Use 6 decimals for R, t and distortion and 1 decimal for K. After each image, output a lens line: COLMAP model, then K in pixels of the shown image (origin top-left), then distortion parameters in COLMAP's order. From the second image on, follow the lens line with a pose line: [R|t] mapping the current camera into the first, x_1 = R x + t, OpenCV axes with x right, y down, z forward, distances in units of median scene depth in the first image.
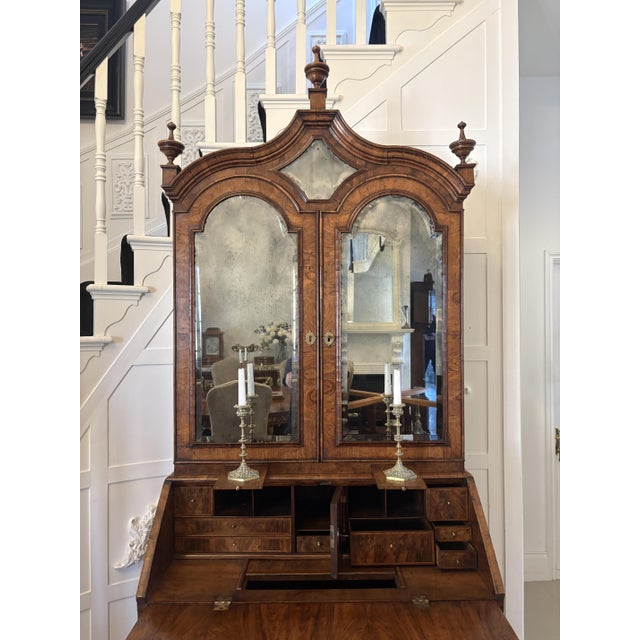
lens RADIAL K [[482.2, 0, 321.6], [0, 482.2, 323.0], [0, 0, 1]] dist [0.037876, -0.037493]
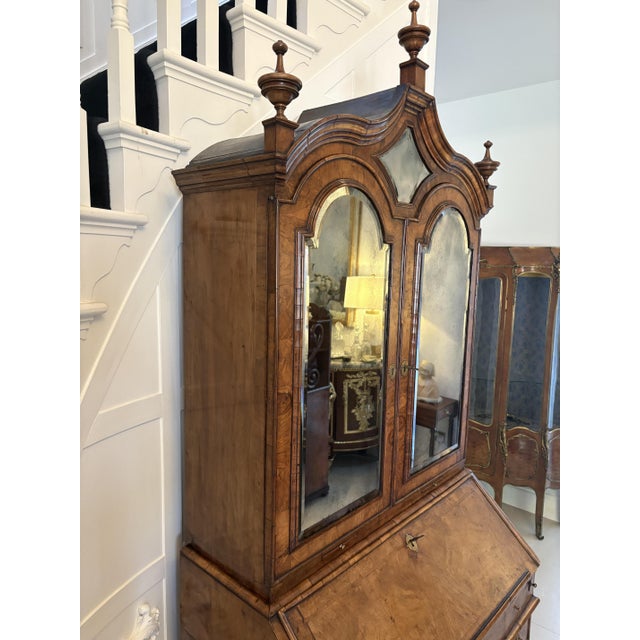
lens RADIAL K [[482.2, 0, 319.4], [0, 482.2, 322.7], [0, 0, 1]] dist [0.037876, -0.037493]
pose [[0.674119, -0.073504, 0.734956, -0.721261], [-0.026713, 0.991959, 0.123709, -0.153001], [-0.738139, -0.103028, 0.666735, 0.542551]]
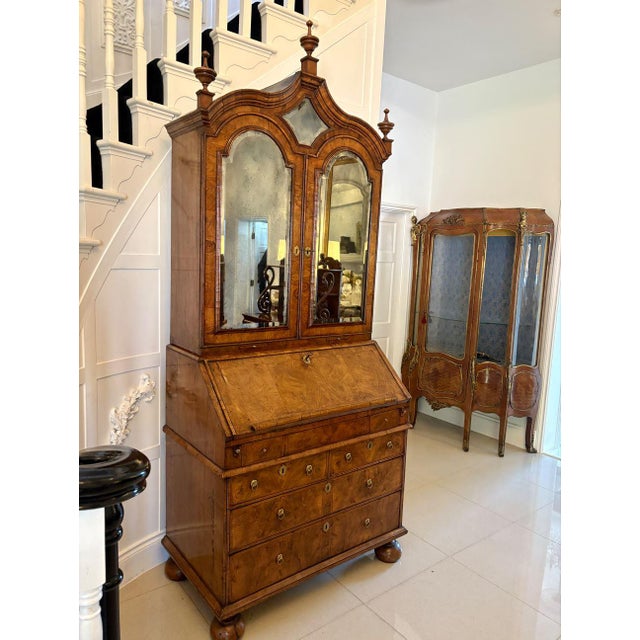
lens RADIAL K [[482.2, 0, 317.6], [0, 482.2, 322.7], [0, 0, 1]] dist [0.037876, -0.037493]
pose [[0.795154, -0.041369, 0.604995, -0.808276], [-0.048563, 0.990122, 0.131530, 0.051515], [-0.604460, -0.133967, 0.785290, -0.132426]]
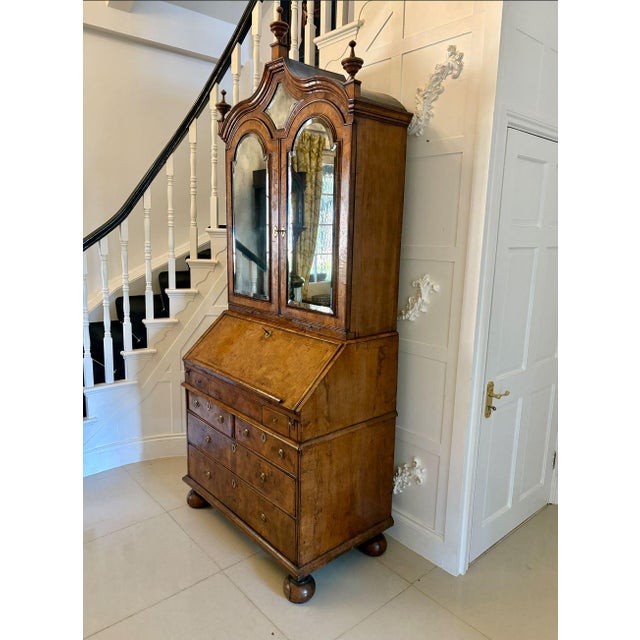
lens RADIAL K [[482.2, 0, 320.6], [0, 482.2, 323.6], [0, 0, 1]] dist [0.037876, -0.037493]
pose [[0.656068, 0.161030, -0.737322, 1.186539], [-0.025799, 0.981186, 0.191334, 0.022338], [0.754261, -0.106506, 0.647879, 0.130437]]
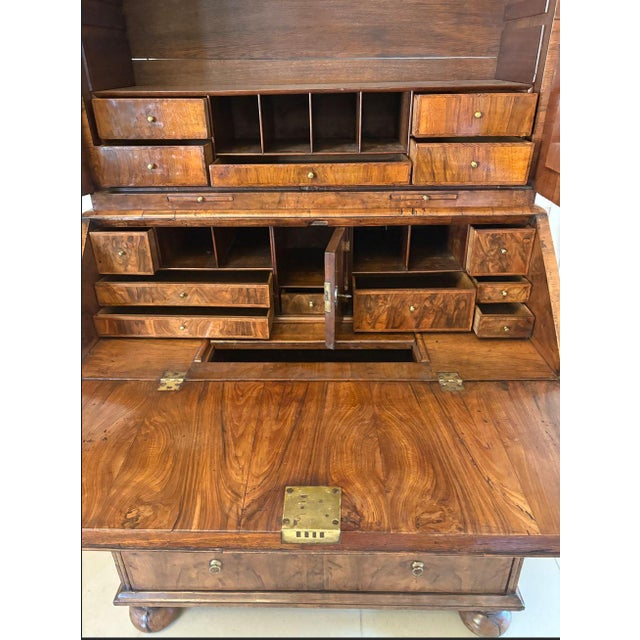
lens RADIAL K [[482.2, 0, 317.3], [0, 482.2, 318.1], [0, 0, 1]] dist [0.037876, -0.037493]
pose [[0.999487, 0.008023, -0.031012, 0.026322], [0.007403, 0.884068, 0.467299, 0.134654], [0.031166, -0.467289, 0.883555, 0.348018]]
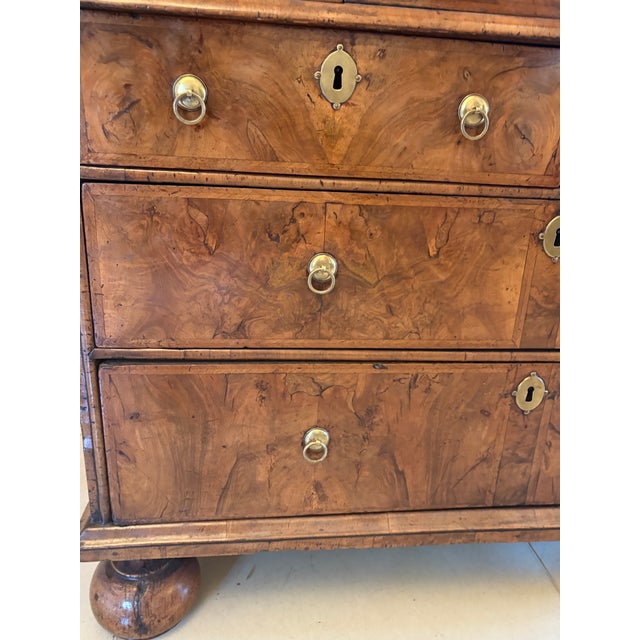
lens RADIAL K [[482.2, 0, 323.5], [0, 482.2, 308.3], [0, 0, 1]] dist [0.037876, -0.037493]
pose [[0.993419, 0.020832, 0.112628, -0.187683], [-0.053561, 0.953674, 0.296035, 0.632781], [-0.101243, -0.300119, 0.948514, 0.532833]]
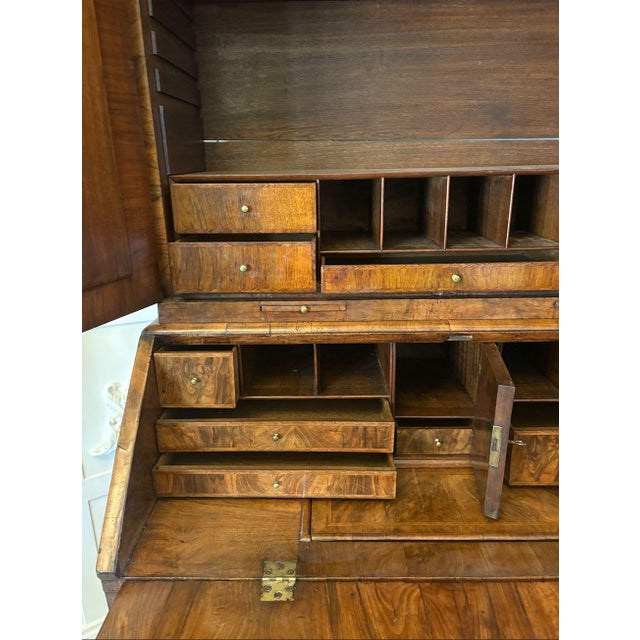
lens RADIAL K [[482.2, 0, 318.1], [0, 482.2, 323.4], [0, 0, 1]] dist [0.037876, -0.037493]
pose [[0.999836, -0.002811, -0.017910, -0.129061], [0.008426, 0.946786, 0.321752, 0.152712], [0.016053, -0.321850, 0.946655, 0.523657]]
